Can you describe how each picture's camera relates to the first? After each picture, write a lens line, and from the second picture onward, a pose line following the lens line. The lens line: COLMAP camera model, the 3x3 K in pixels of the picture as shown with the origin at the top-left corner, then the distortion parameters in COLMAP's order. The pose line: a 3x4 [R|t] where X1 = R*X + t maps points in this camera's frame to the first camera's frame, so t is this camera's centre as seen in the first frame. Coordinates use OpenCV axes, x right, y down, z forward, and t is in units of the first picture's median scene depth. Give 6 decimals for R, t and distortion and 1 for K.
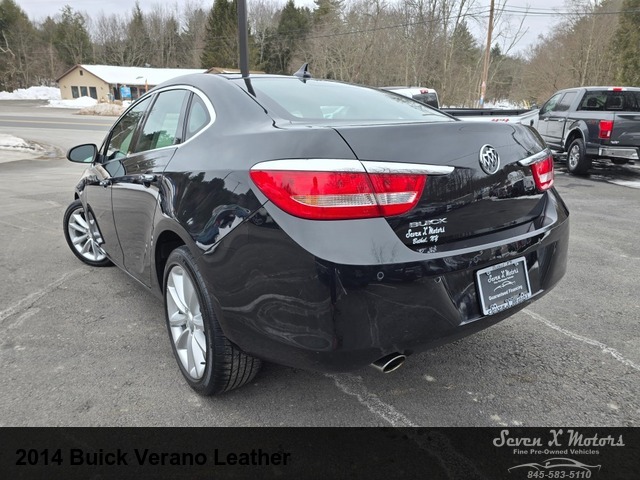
lens RADIAL K [[442.1, 0, 318.4], [0, 442.1, 241.1], [0, 0, 1]] dist [0.067033, -0.055701]
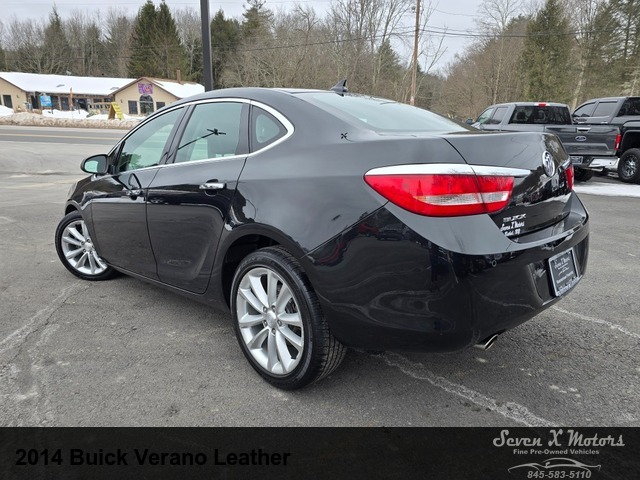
lens RADIAL K [[442.1, 0, 317.7], [0, 442.1, 235.8], [0, 0, 1]] dist [0.067033, -0.055701]
pose [[0.988885, -0.031709, 0.145260, -0.119664], [0.036713, 0.998817, -0.031899, 0.006581], [-0.144076, 0.036877, 0.988879, -0.022675]]
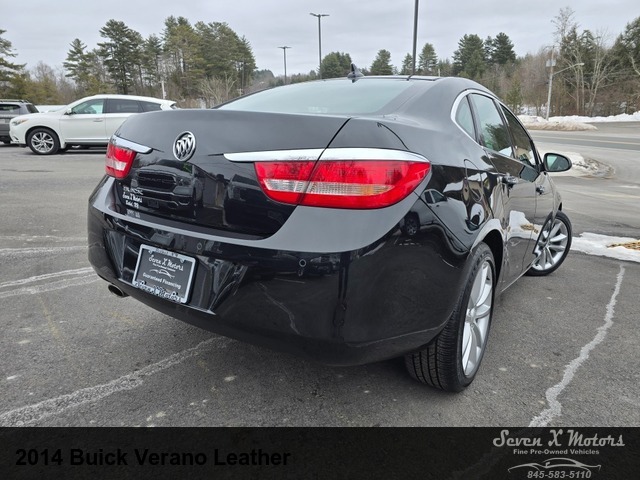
lens RADIAL K [[442.1, 0, 309.0], [0, 442.1, 229.1], [0, 0, 1]] dist [0.067033, -0.055701]
pose [[0.322855, 0.209353, -0.923004, 0.430345], [-0.276237, 0.953610, 0.119671, -0.060842], [0.905239, 0.216331, 0.365709, 0.281351]]
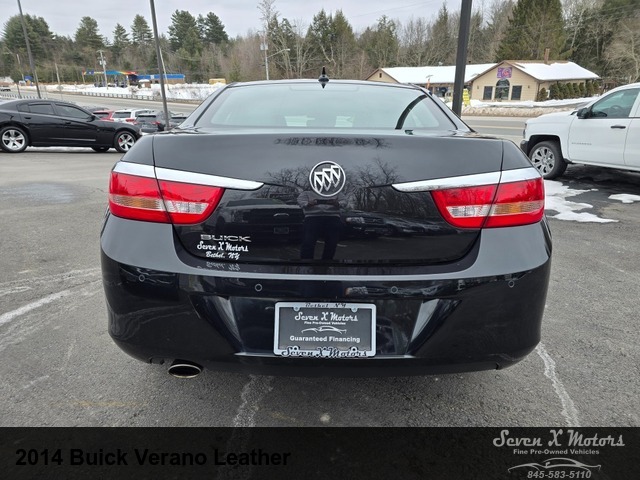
lens RADIAL K [[442.1, 0, 309.8], [0, 442.1, 230.6], [0, 0, 1]] dist [0.067033, -0.055701]
pose [[0.797938, 0.155379, -0.582368, 0.260667], [-0.162731, 0.985857, 0.040064, -0.034443], [0.580357, 0.062801, 0.811937, 0.093332]]
